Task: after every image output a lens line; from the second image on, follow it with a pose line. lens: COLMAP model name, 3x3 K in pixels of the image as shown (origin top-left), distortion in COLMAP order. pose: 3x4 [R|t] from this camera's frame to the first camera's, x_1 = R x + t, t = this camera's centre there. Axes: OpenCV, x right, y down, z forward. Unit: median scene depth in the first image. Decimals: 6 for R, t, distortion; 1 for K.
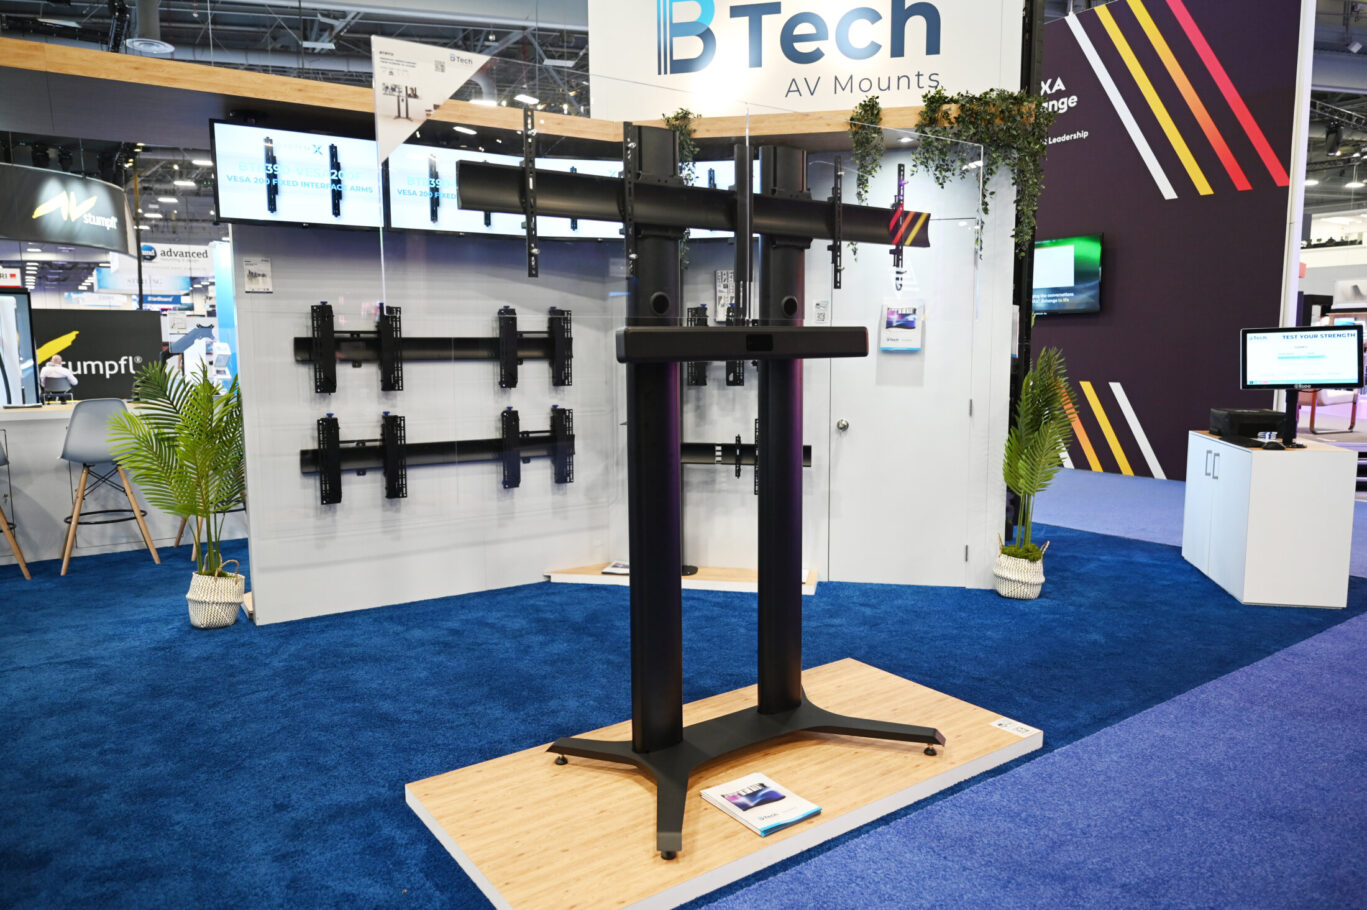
lens RADIAL K [[918.1, 0, 682.0], [0, 918.1, 457.1], [0, 0, 1]] dist [-0.005311, 0.005289]
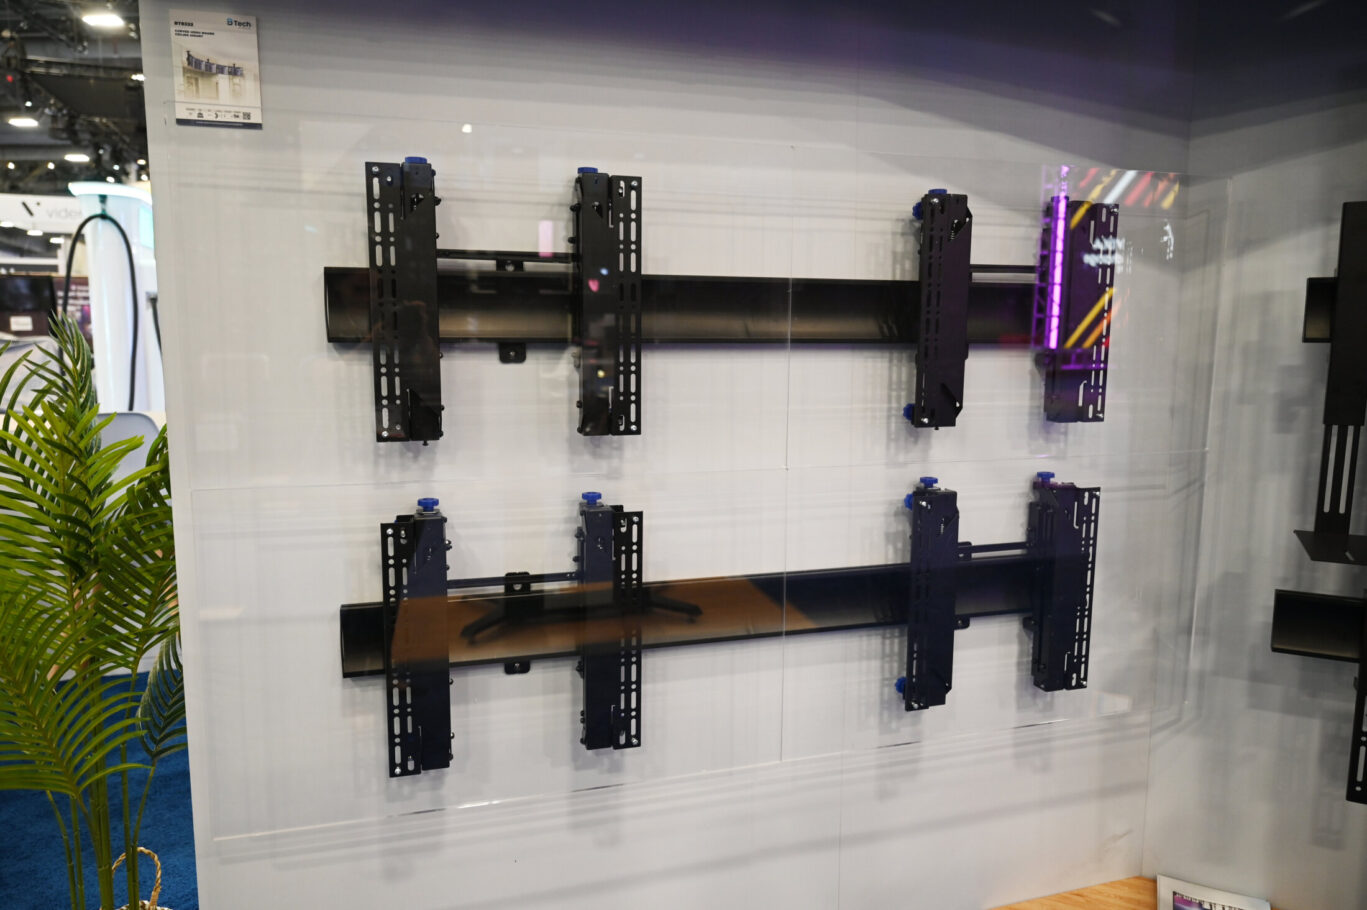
lens RADIAL K [[918.1, 0, 679.6], [0, 918.1, 452.6], [0, 0, 1]] dist [-0.005311, 0.005289]
pose [[0.963343, 0.040181, -0.265246, -0.189426], [-0.038981, 0.999192, 0.009791, -0.065203], [0.265425, 0.000907, 0.964131, 0.640246]]
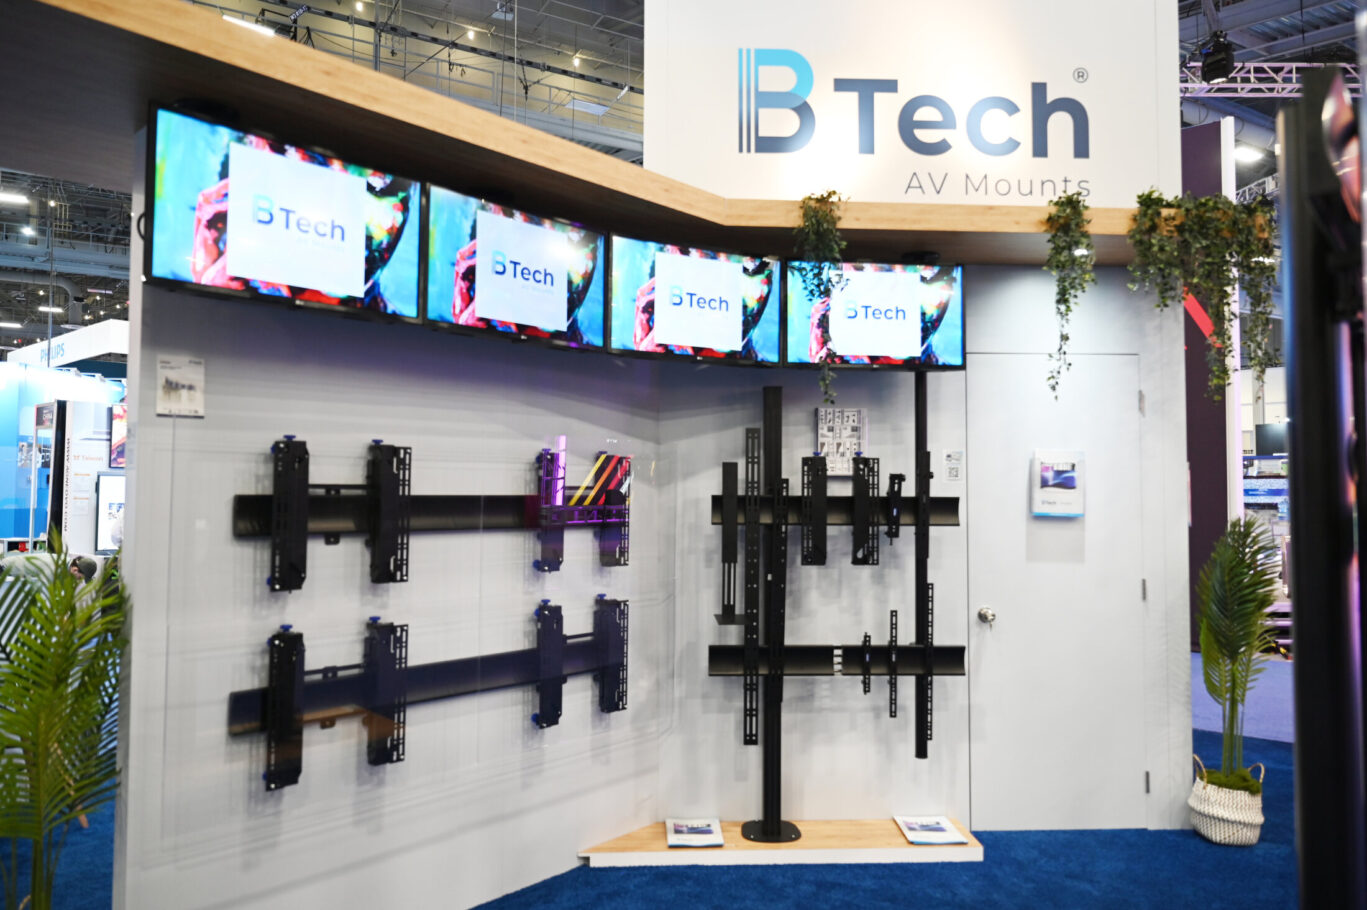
lens RADIAL K [[918.1, 0, 685.1], [0, 918.1, 457.3], [0, 0, 1]] dist [-0.005311, 0.005289]
pose [[0.967793, 0.019473, 0.250994, -0.261938], [0.020189, 0.987789, -0.154482, -0.052640], [-0.250937, 0.154574, 0.955582, 0.333077]]
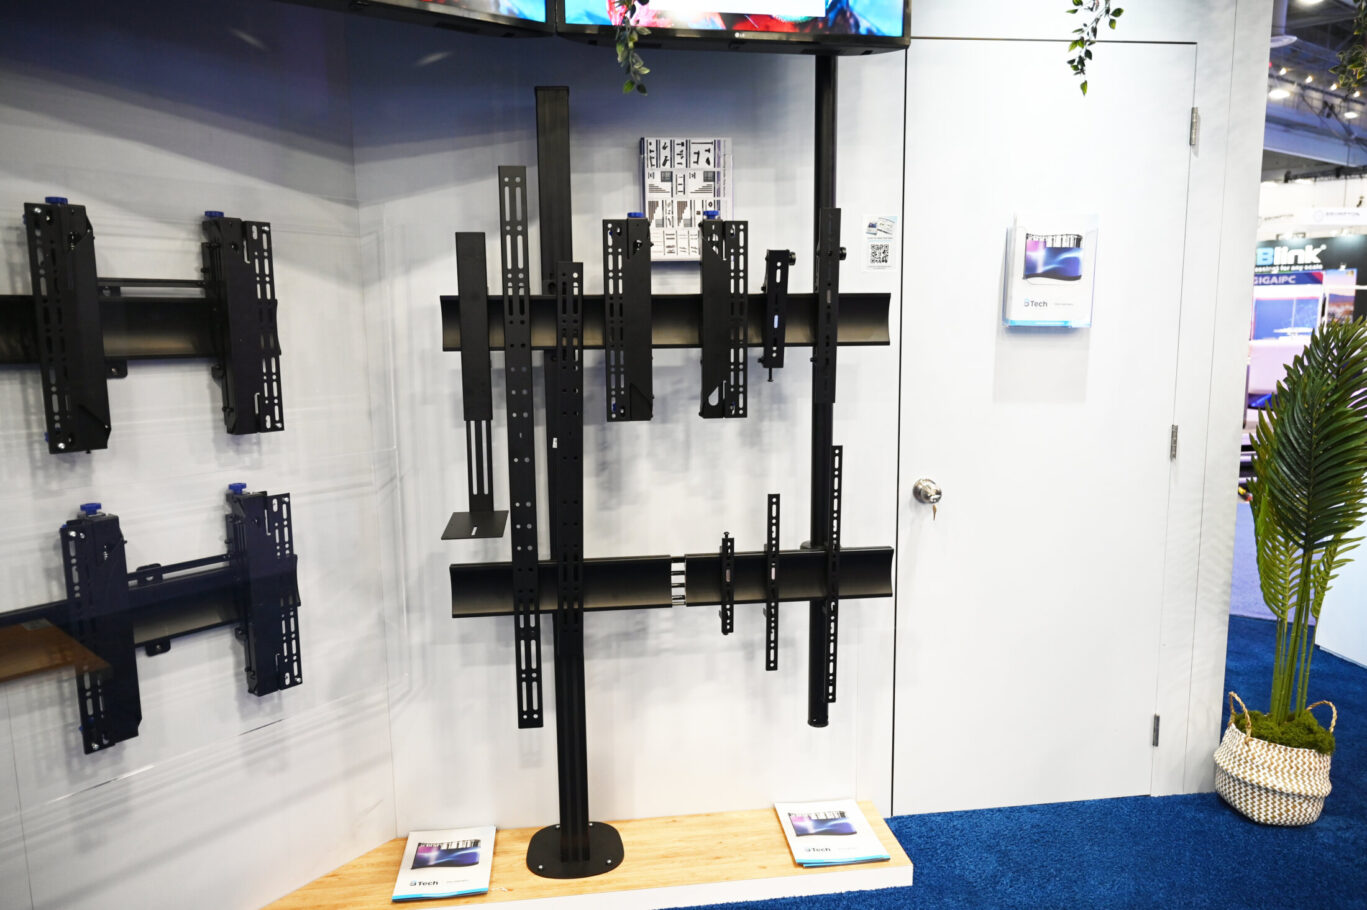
lens RADIAL K [[918.1, 0, 674.1], [0, 918.1, 461.6], [0, 0, 1]] dist [-0.005311, 0.005289]
pose [[0.945034, -0.054586, 0.322384, -0.094558], [0.047594, 0.998430, 0.029537, -0.071136], [-0.323490, -0.012569, 0.946148, 0.623083]]
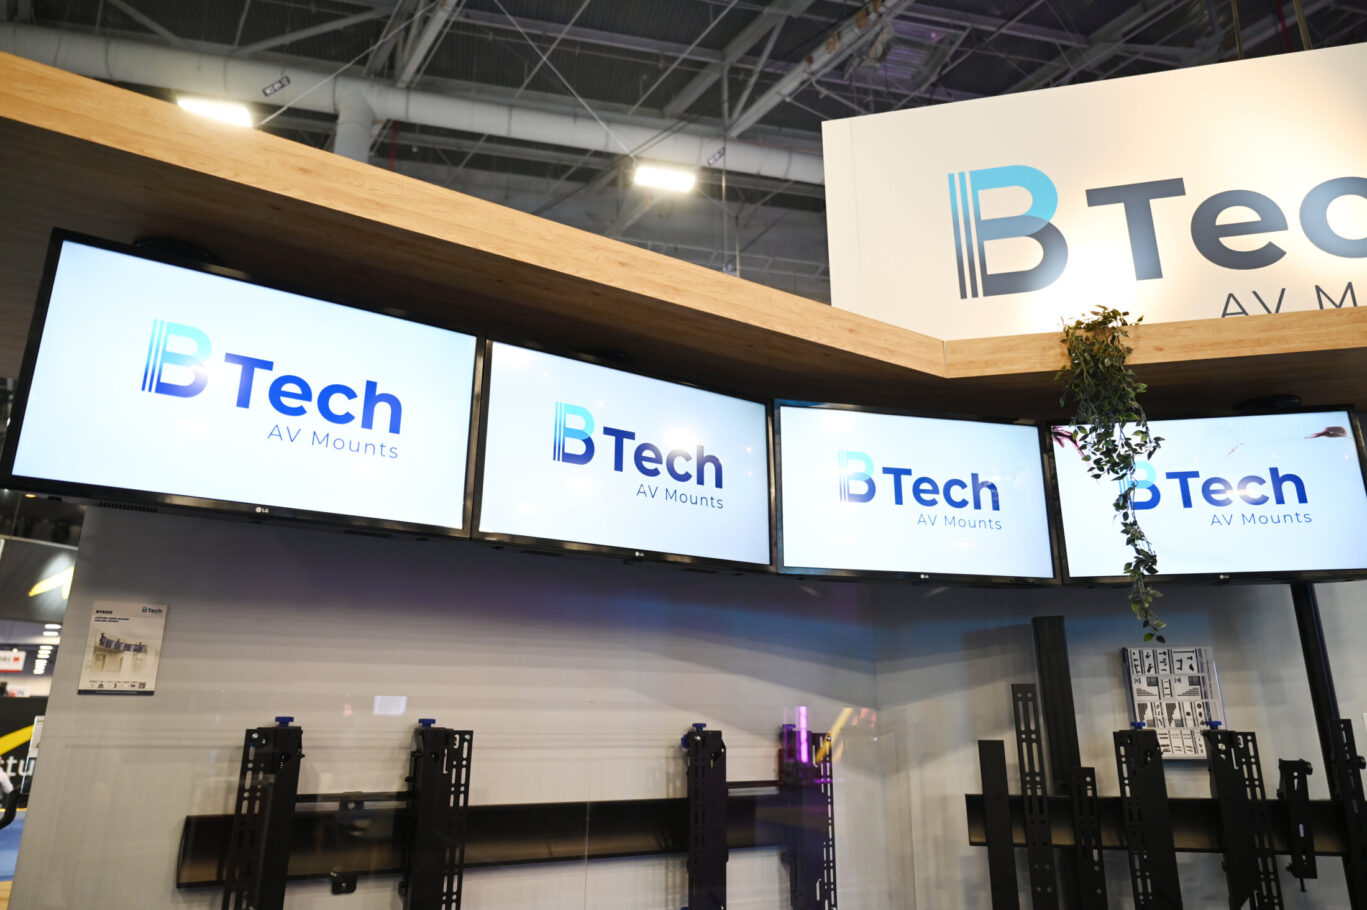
lens RADIAL K [[918.1, 0, 680.4], [0, 918.1, 455.0], [0, 0, 1]] dist [-0.005311, 0.005289]
pose [[0.999830, 0.001385, -0.018396, -0.192524], [-0.008756, 0.913350, -0.407082, -0.102156], [0.016238, 0.407173, 0.913207, 0.538094]]
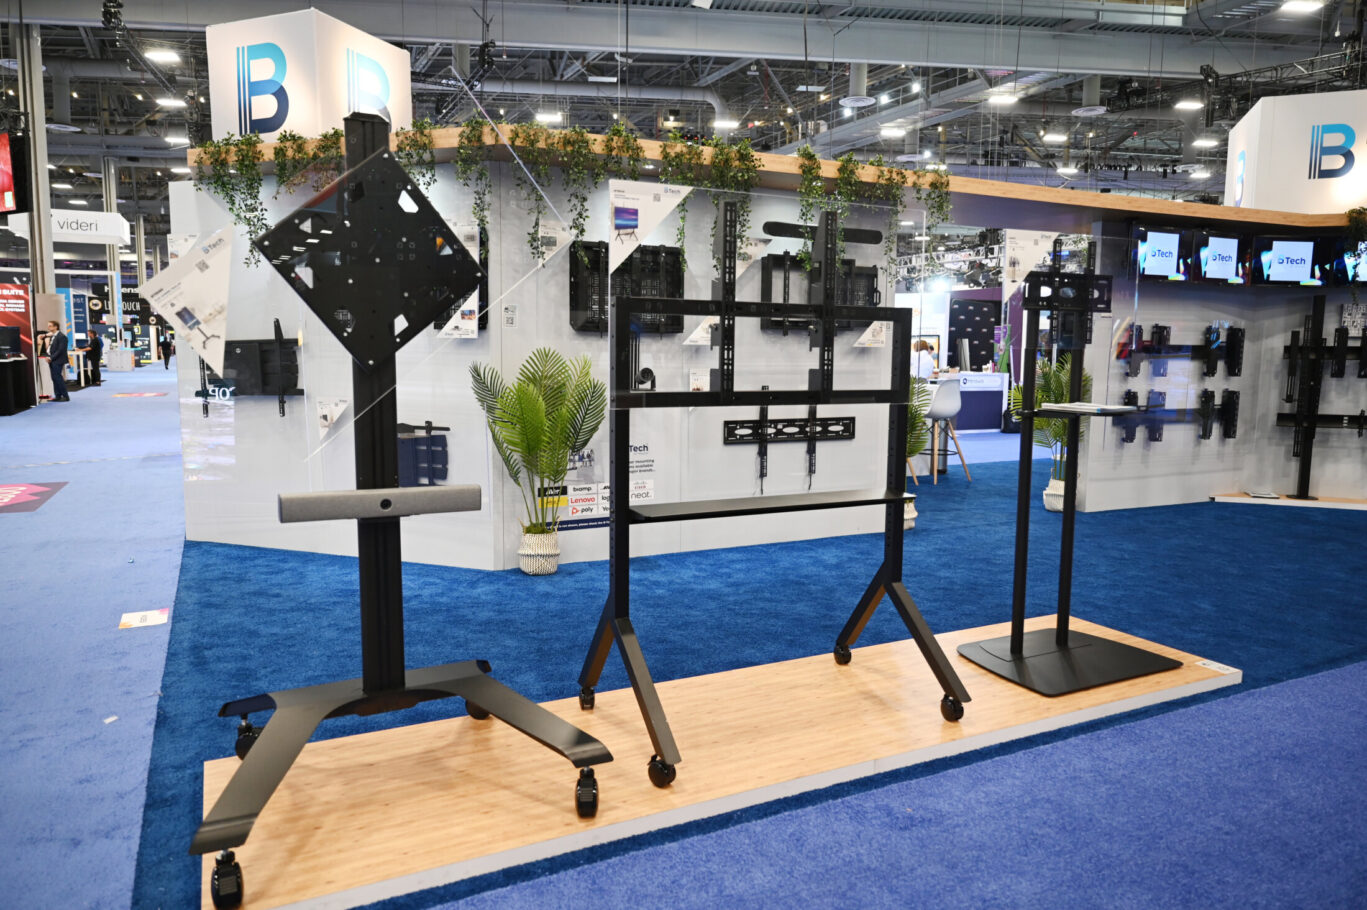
lens RADIAL K [[918.1, 0, 682.5], [0, 918.1, 449.9], [0, 0, 1]] dist [-0.005311, 0.005289]
pose [[0.989280, 0.031227, -0.142653, -0.869749], [-0.032589, 0.999443, -0.007219, 0.094341], [0.142348, 0.011791, 0.989746, -0.716719]]
